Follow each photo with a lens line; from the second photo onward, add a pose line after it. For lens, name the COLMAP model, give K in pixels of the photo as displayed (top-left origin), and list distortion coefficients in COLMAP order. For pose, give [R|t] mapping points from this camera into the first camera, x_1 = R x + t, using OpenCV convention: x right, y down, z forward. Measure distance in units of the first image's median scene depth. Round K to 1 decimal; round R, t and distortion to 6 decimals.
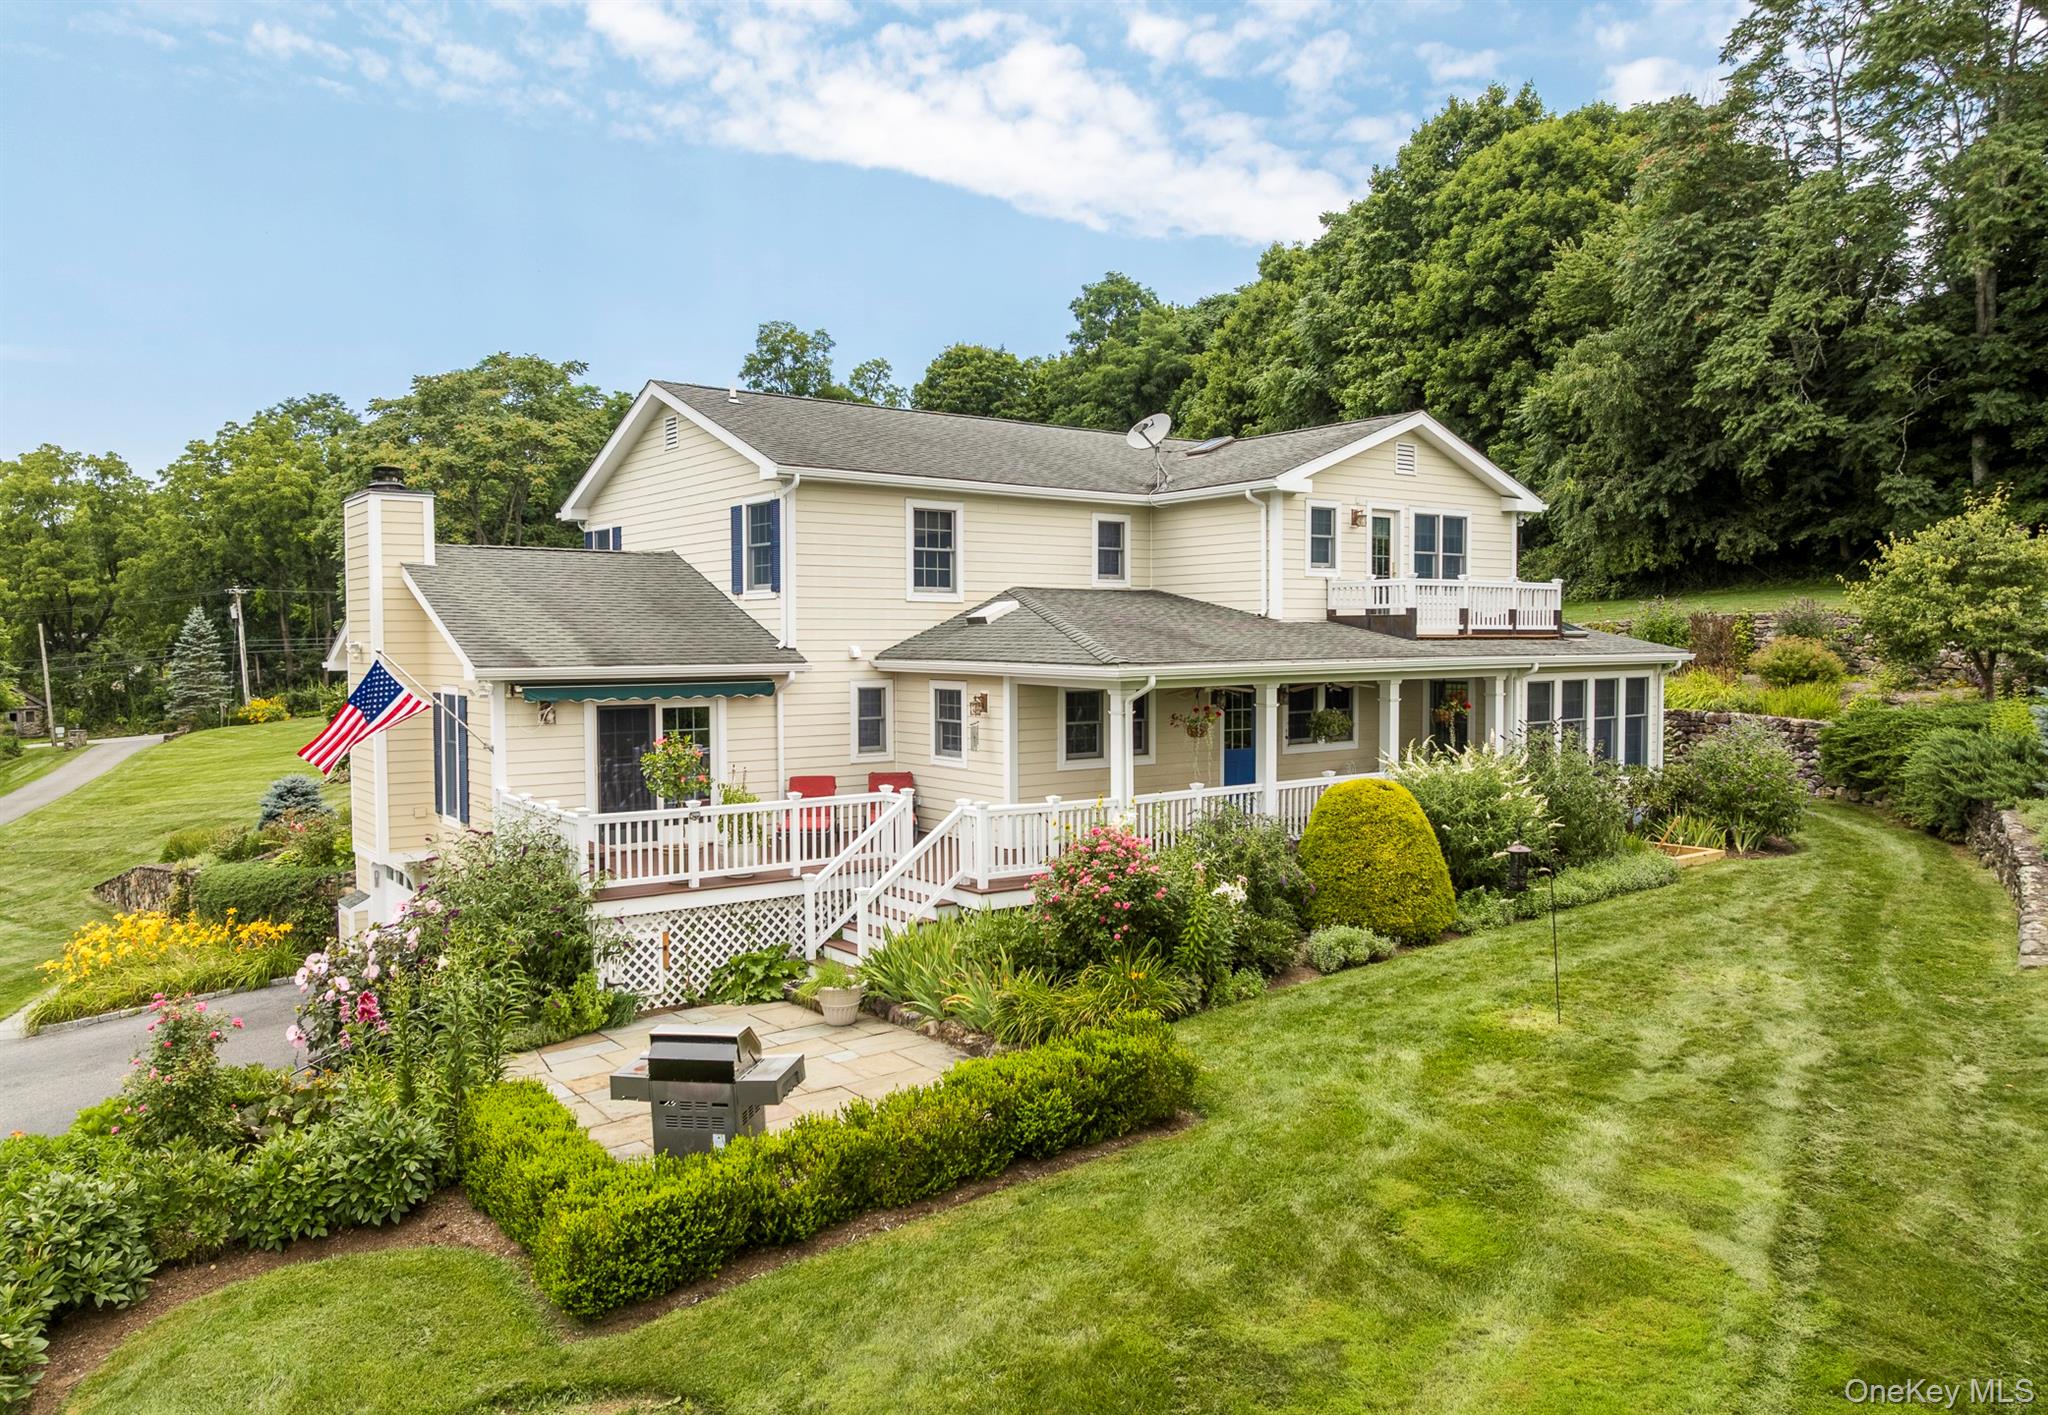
lens RADIAL K [[1438.1, 0, 1028.2], [0, 1438.1, 719.9], [0, 0, 1]] dist [-0.038247, 0.000135]
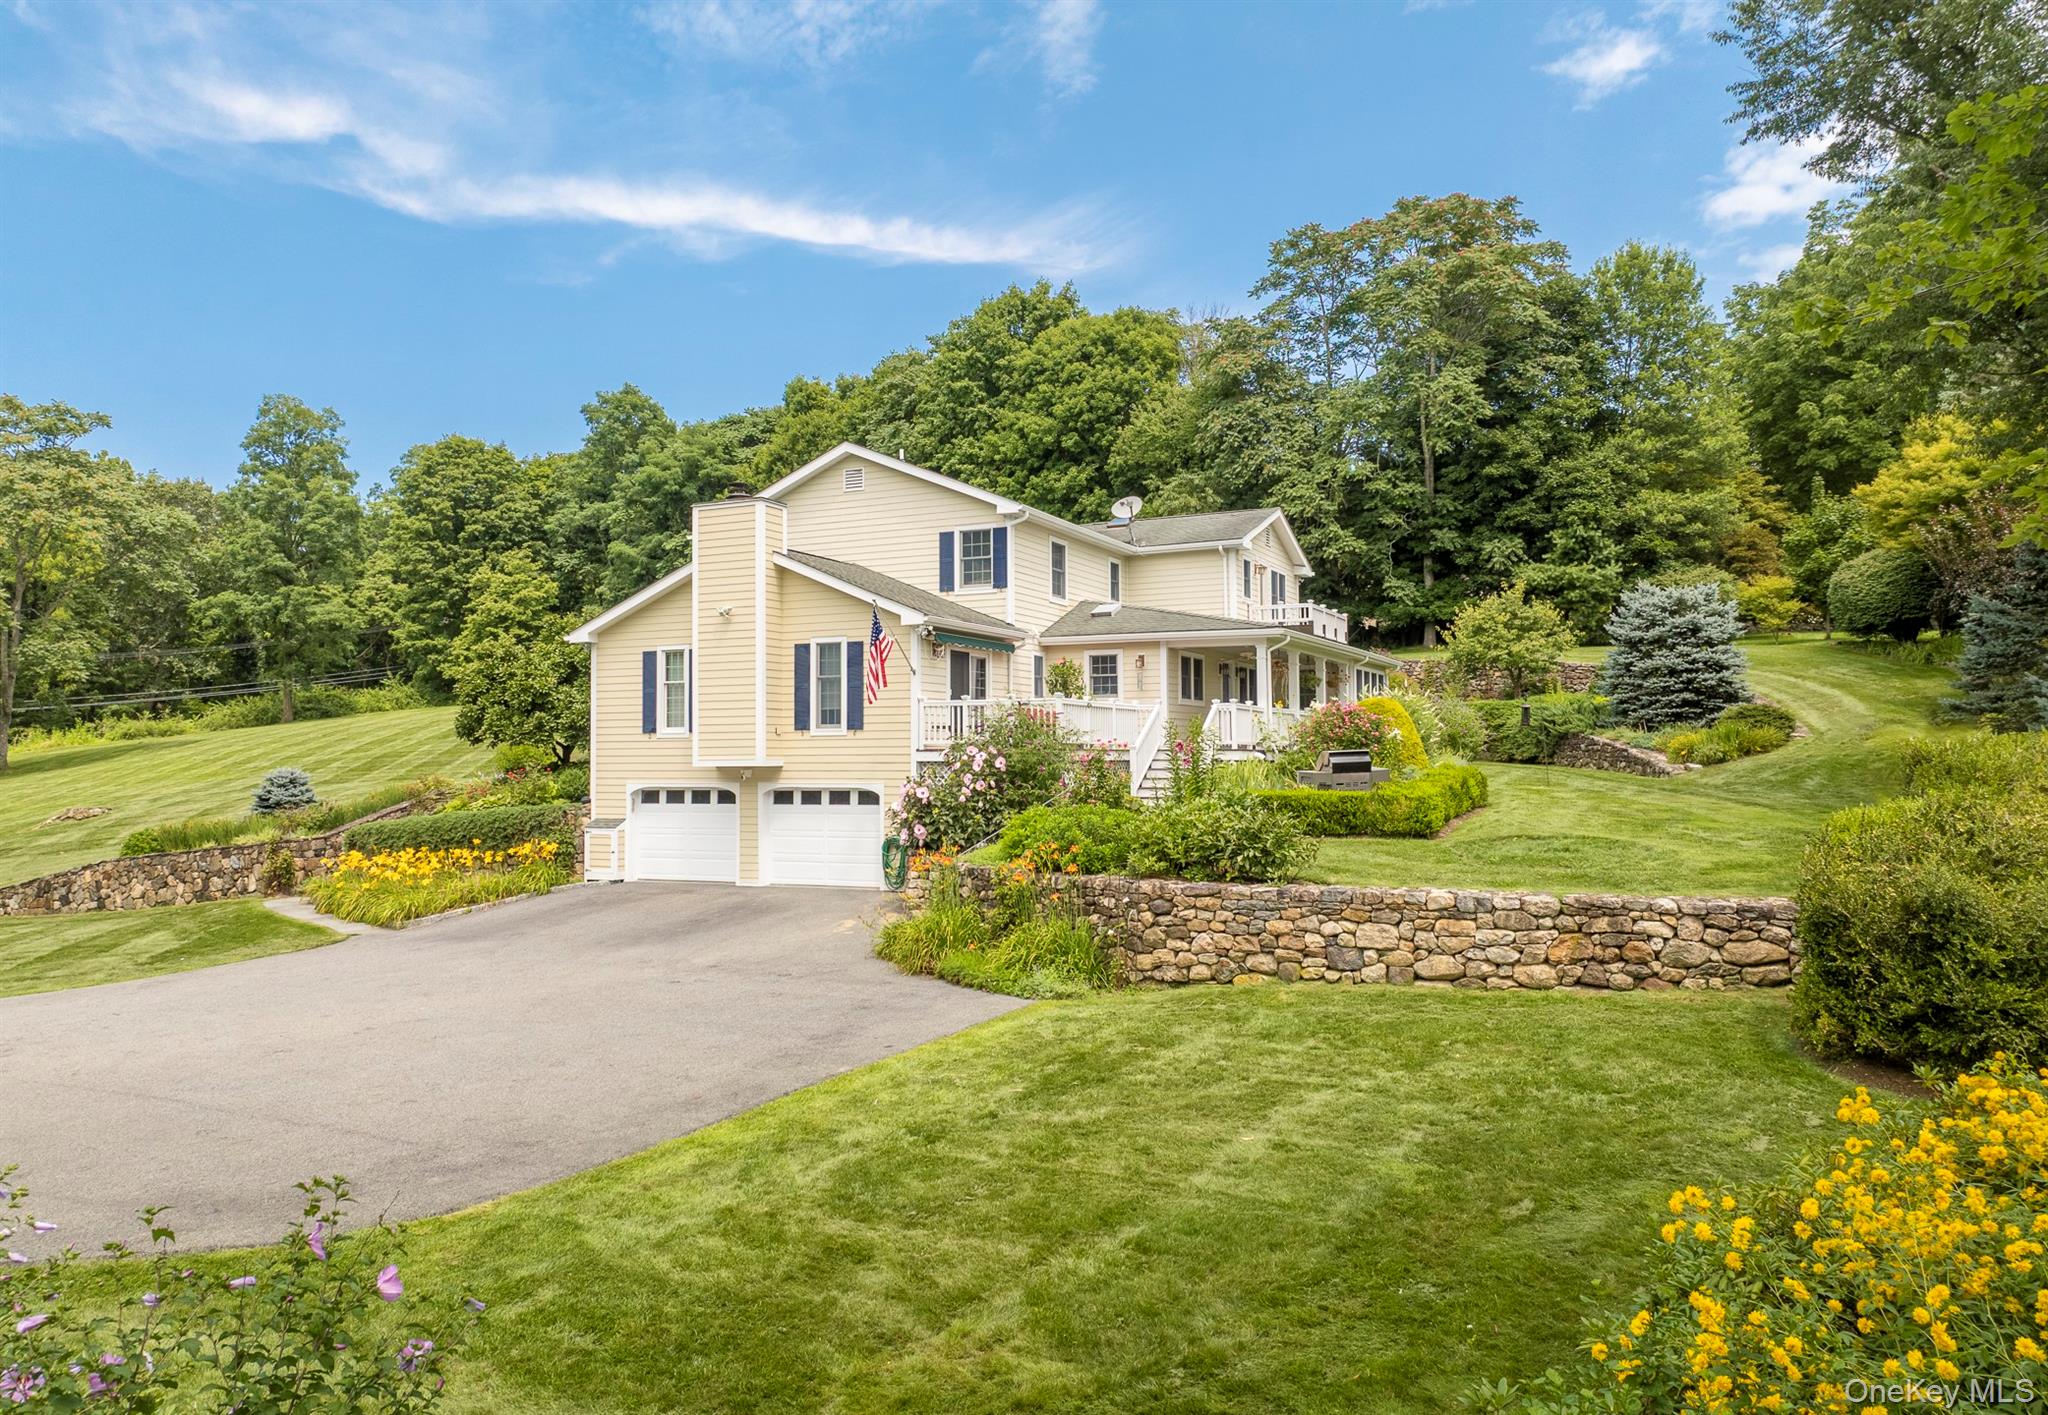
lens RADIAL K [[1438.1, 0, 1019.2], [0, 1438.1, 697.9], [0, 0, 1]] dist [-0.038247, 0.000135]
pose [[0.889885, 0.018229, 0.455821, -0.329956], [0.028328, 0.995065, -0.095099, 0.066792], [-0.455305, 0.097539, 0.884976, -0.133204]]
